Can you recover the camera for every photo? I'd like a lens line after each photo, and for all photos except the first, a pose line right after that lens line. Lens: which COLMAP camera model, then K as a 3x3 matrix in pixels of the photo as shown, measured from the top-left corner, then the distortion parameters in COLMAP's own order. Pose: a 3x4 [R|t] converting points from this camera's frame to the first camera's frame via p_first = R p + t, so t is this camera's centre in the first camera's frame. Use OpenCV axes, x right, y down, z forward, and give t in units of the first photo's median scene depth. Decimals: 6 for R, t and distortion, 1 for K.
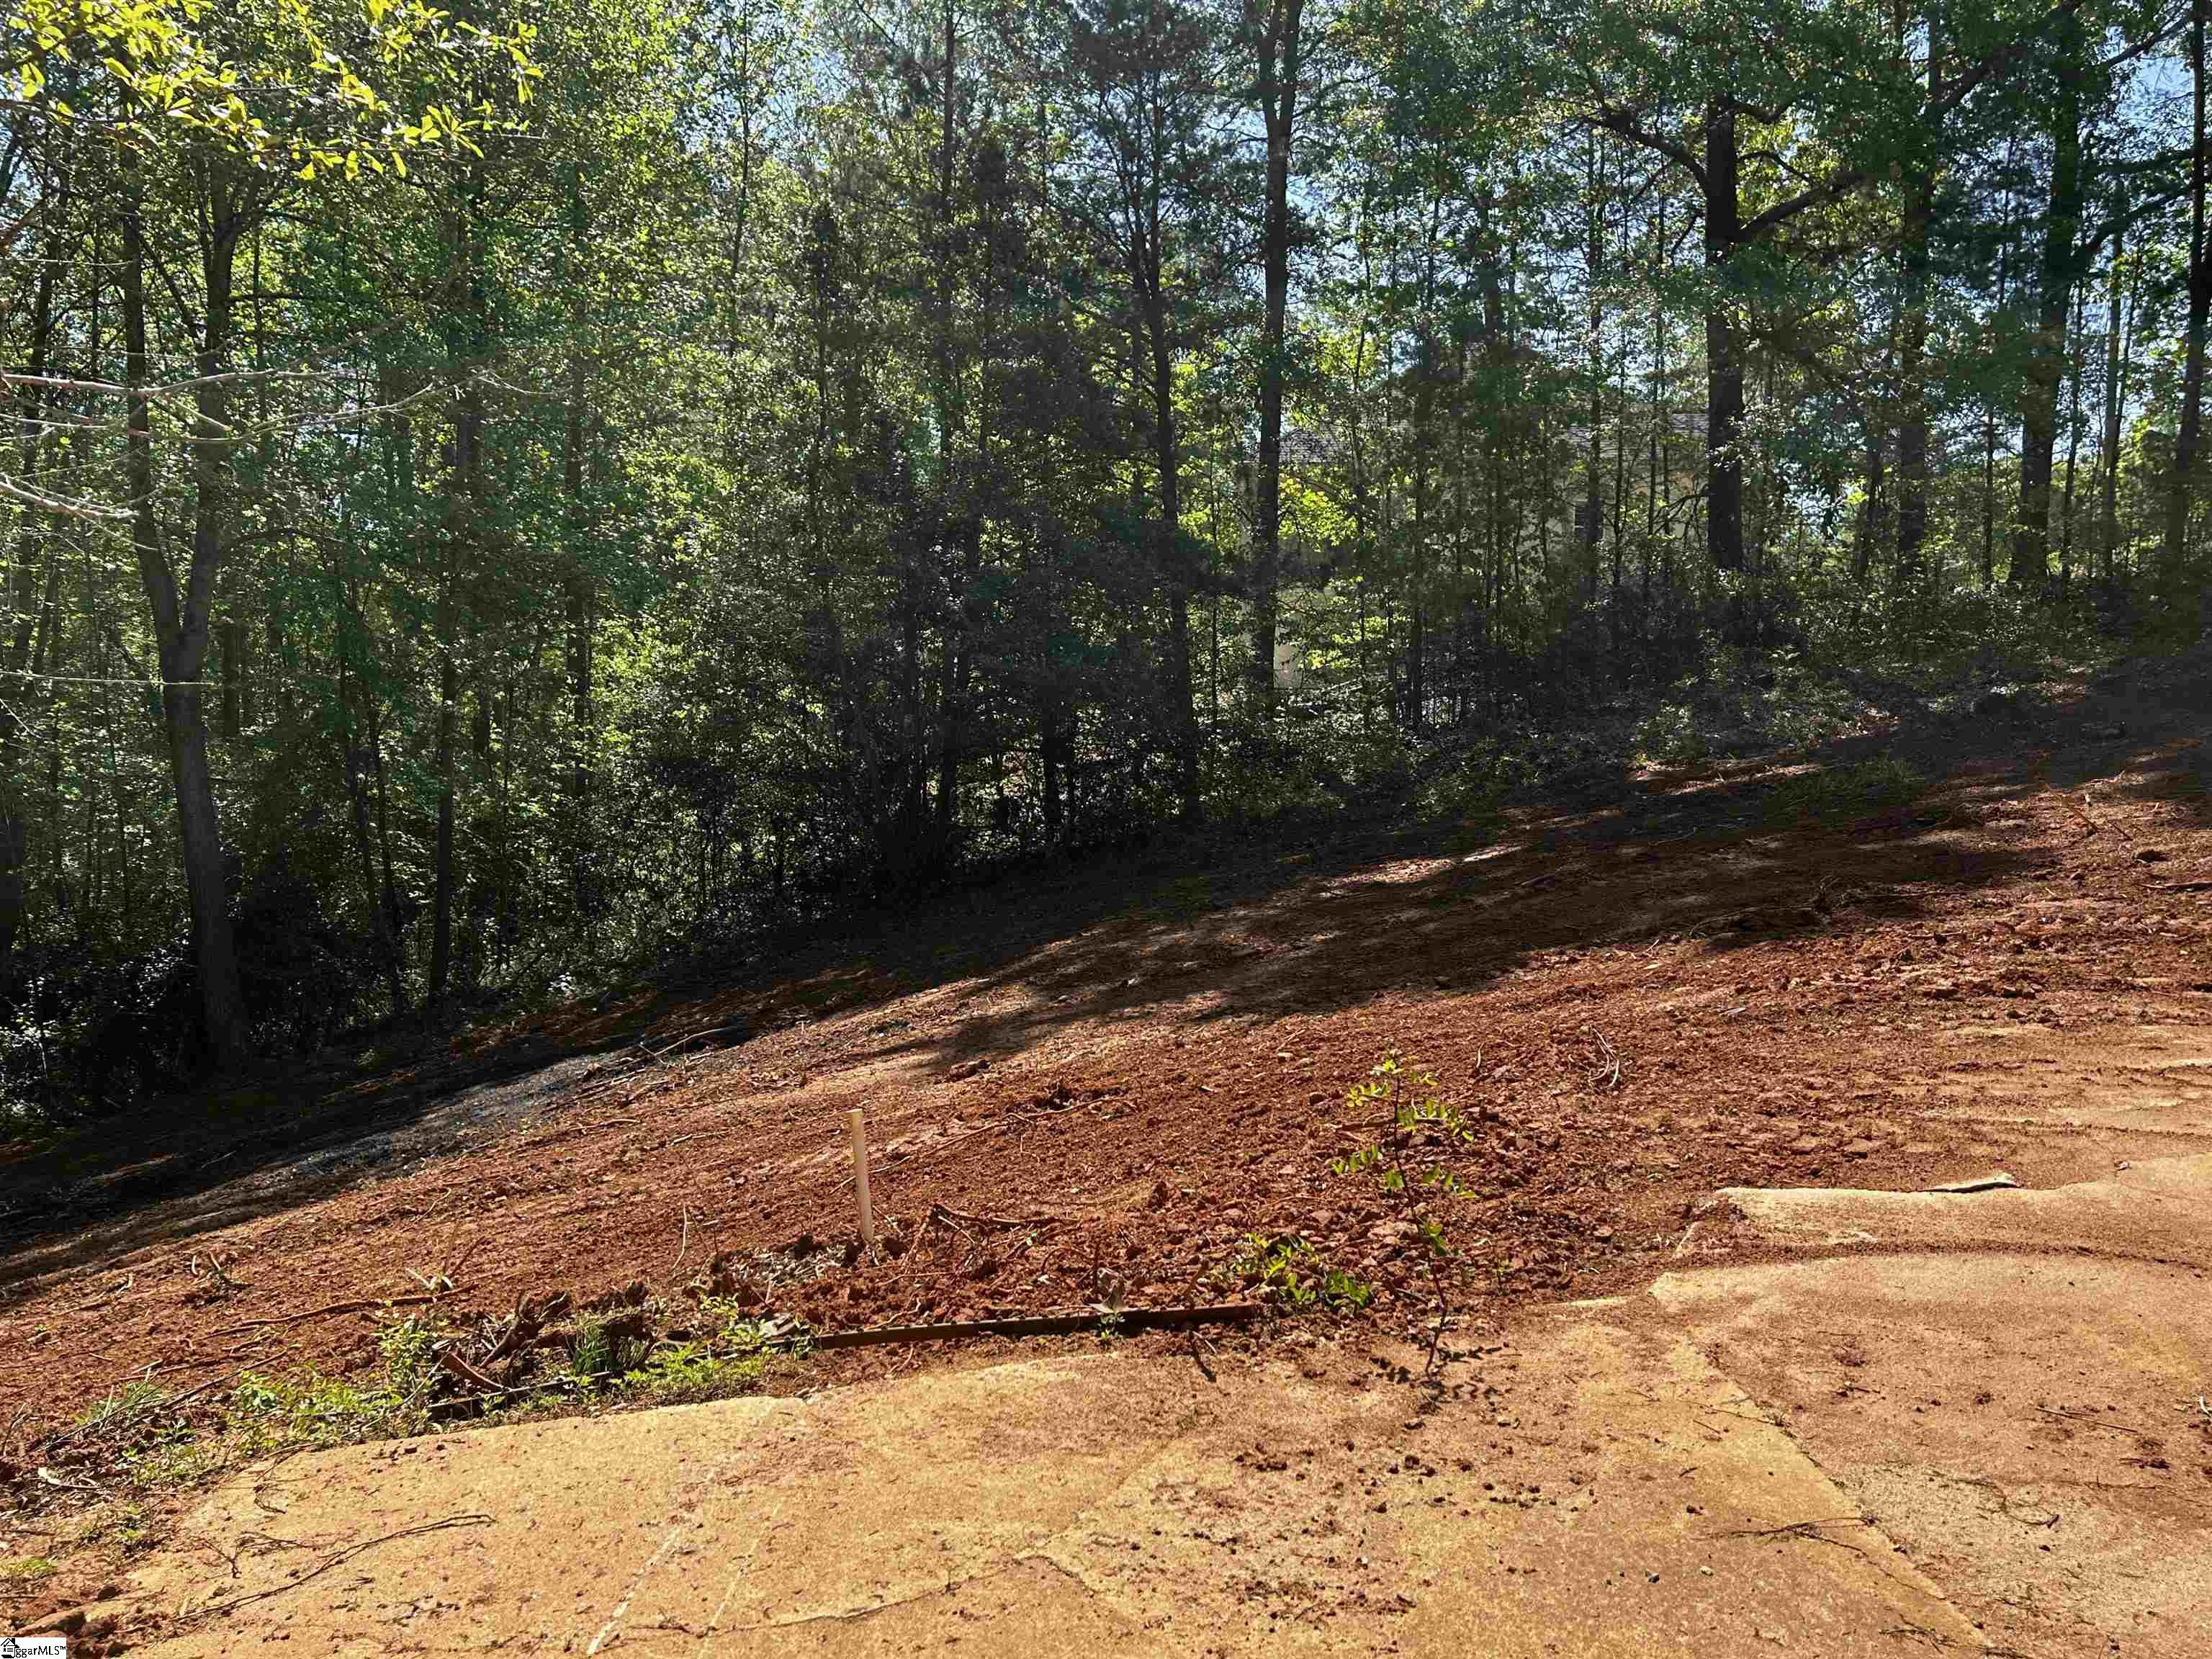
lens RADIAL K [[1660.0, 0, 1107.8], [0, 1660.0, 824.7], [0, 0, 1]] dist [0.034036, -0.047811]
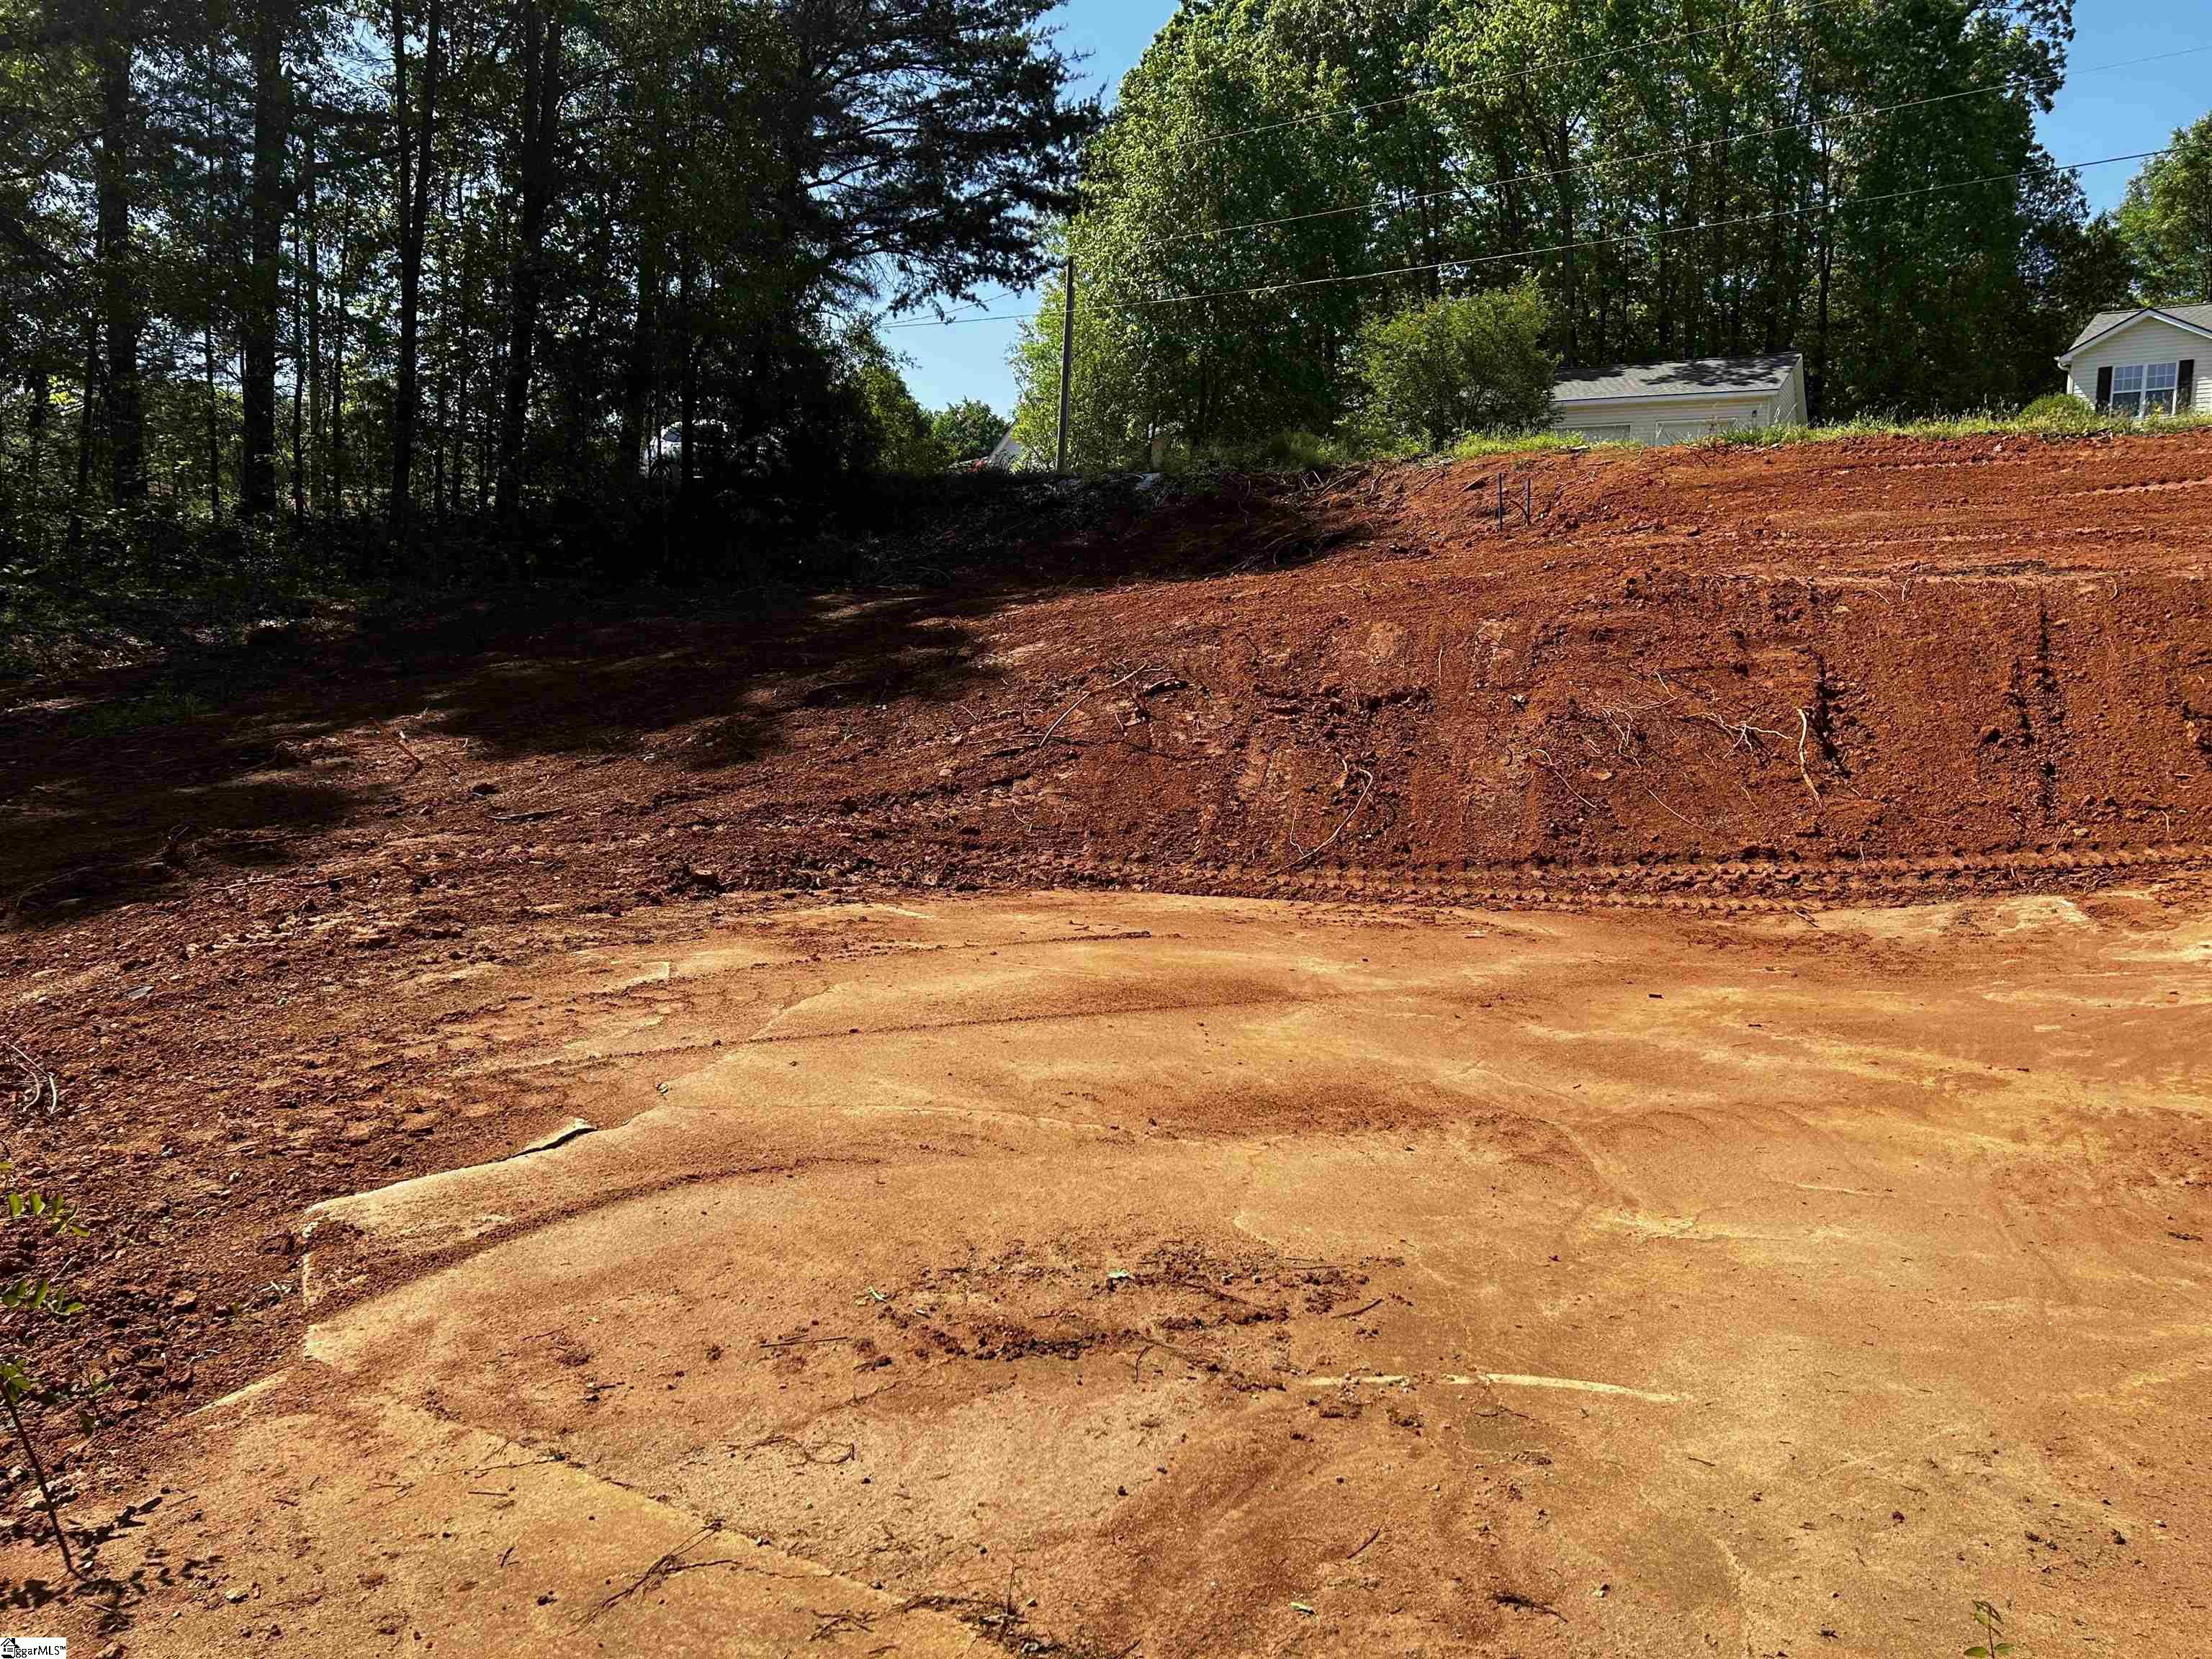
lens RADIAL K [[1660.0, 0, 1105.4], [0, 1660.0, 830.9], [0, 0, 1]] dist [0.034036, -0.047811]
pose [[0.527717, -0.058559, 0.847399, -0.091276], [0.021873, 0.998227, 0.055360, -0.006754], [-0.849139, -0.010680, 0.528062, 0.158074]]
